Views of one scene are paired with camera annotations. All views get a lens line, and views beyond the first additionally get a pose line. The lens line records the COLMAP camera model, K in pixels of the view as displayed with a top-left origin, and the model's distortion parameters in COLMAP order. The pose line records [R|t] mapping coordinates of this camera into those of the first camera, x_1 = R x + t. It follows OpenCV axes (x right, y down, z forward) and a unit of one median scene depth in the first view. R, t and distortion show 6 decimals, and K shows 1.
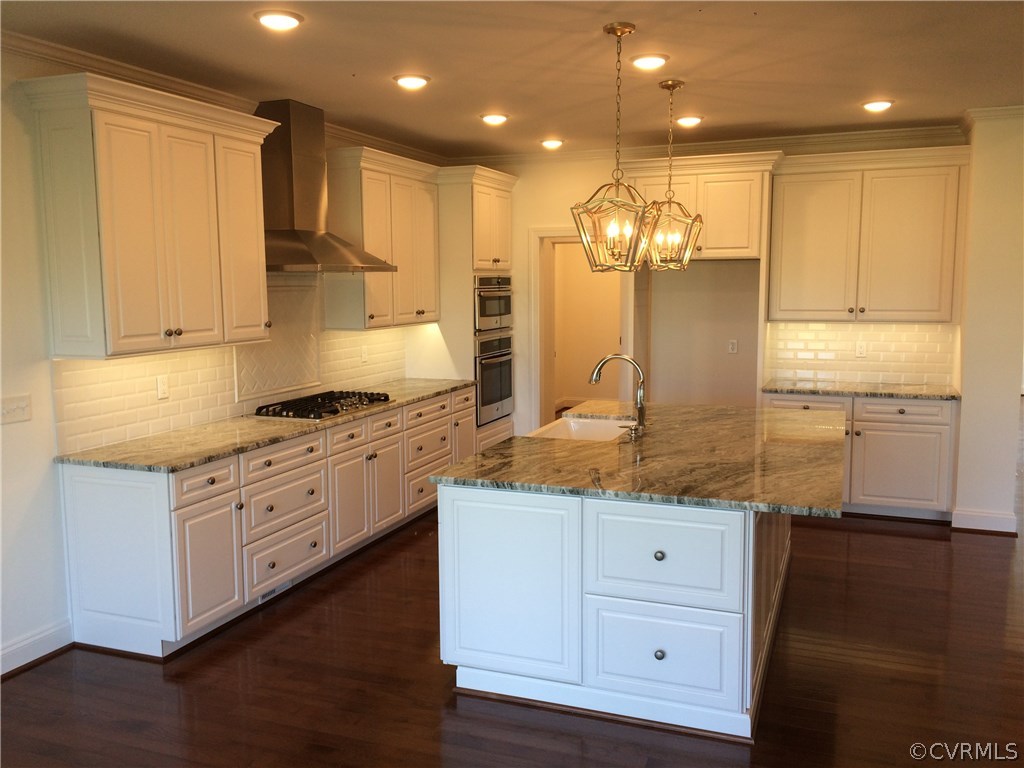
lens RADIAL K [[876.8, 0, 509.2], [0, 876.8, 383.7], [0, 0, 1]] dist [0.043906, -0.035217]
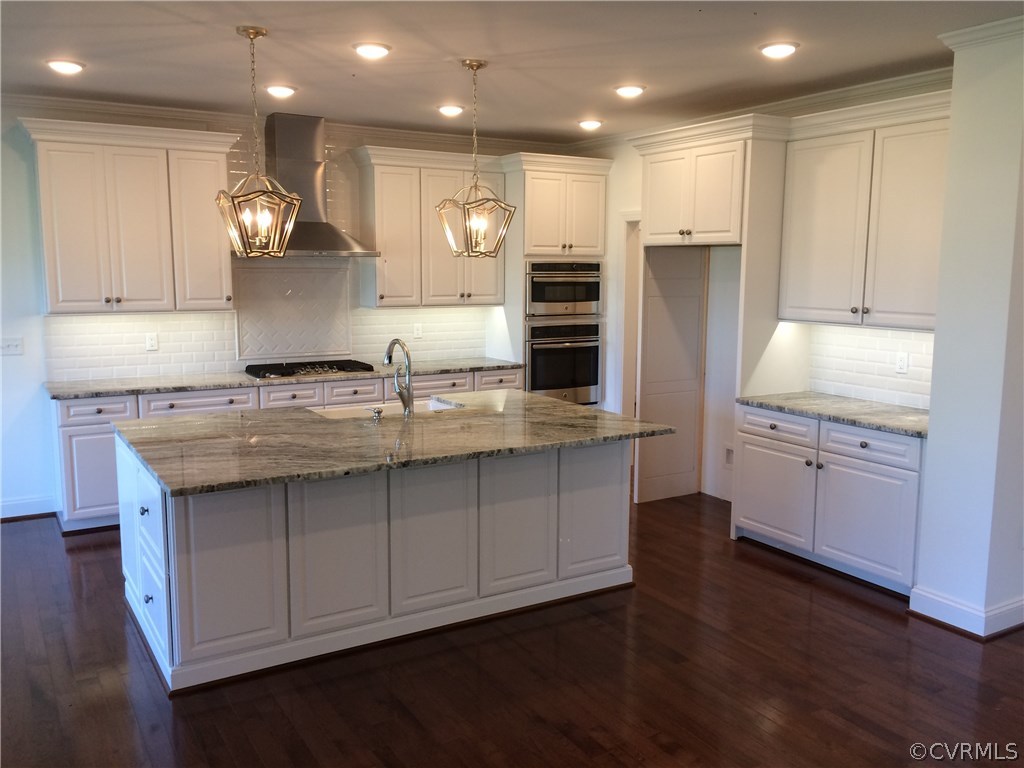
lens RADIAL K [[876.8, 0, 511.5], [0, 876.8, 379.7], [0, 0, 1]] dist [0.043906, -0.035217]
pose [[0.791816, 0.091237, -0.603907, 0.663775], [-0.083099, 0.995678, 0.041469, -0.031085], [0.605080, 0.017348, 0.795975, 0.210069]]
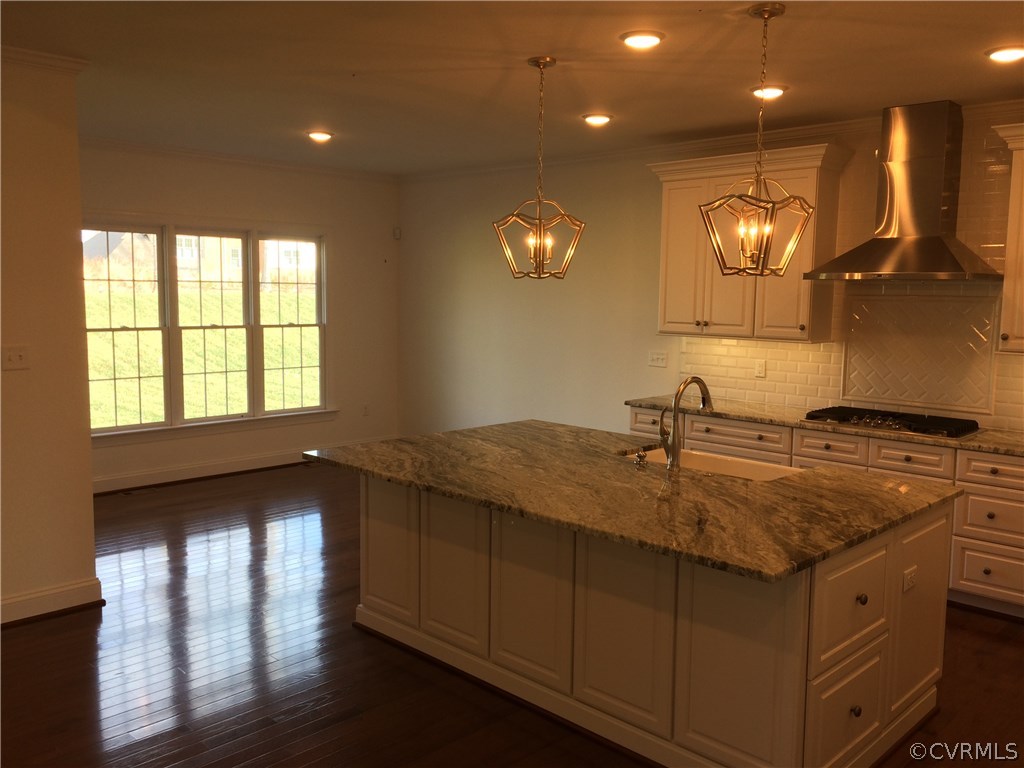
lens RADIAL K [[876.8, 0, 487.5], [0, 876.8, 388.7], [0, 0, 1]] dist [0.043906, -0.035217]
pose [[-0.416662, 0.111540, -0.902193, 0.758574], [-0.114906, 0.978022, 0.173982, -0.116098], [0.901770, 0.176159, -0.394688, 0.905092]]
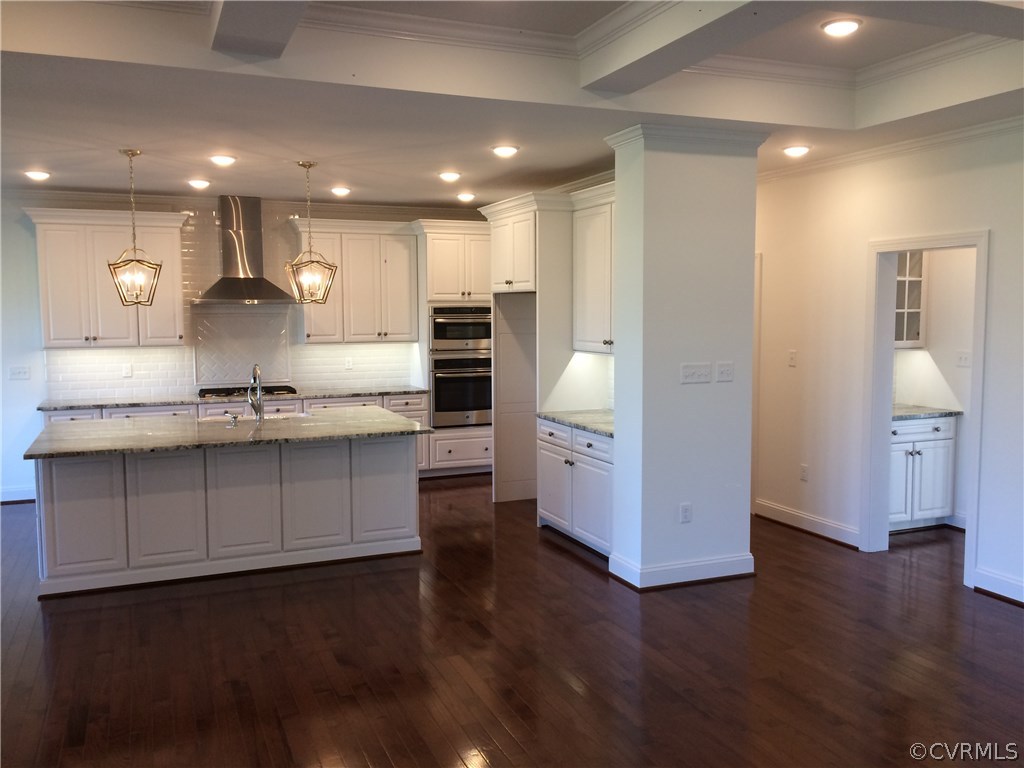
lens RADIAL K [[876.8, 0, 513.4], [0, 876.8, 377.9], [0, 0, 1]] dist [0.043906, -0.035217]
pose [[0.697114, 0.059888, -0.714455, 1.089495], [-0.084831, 0.996395, 0.000750, -0.037307], [0.711924, 0.060085, 0.699681, 0.251454]]
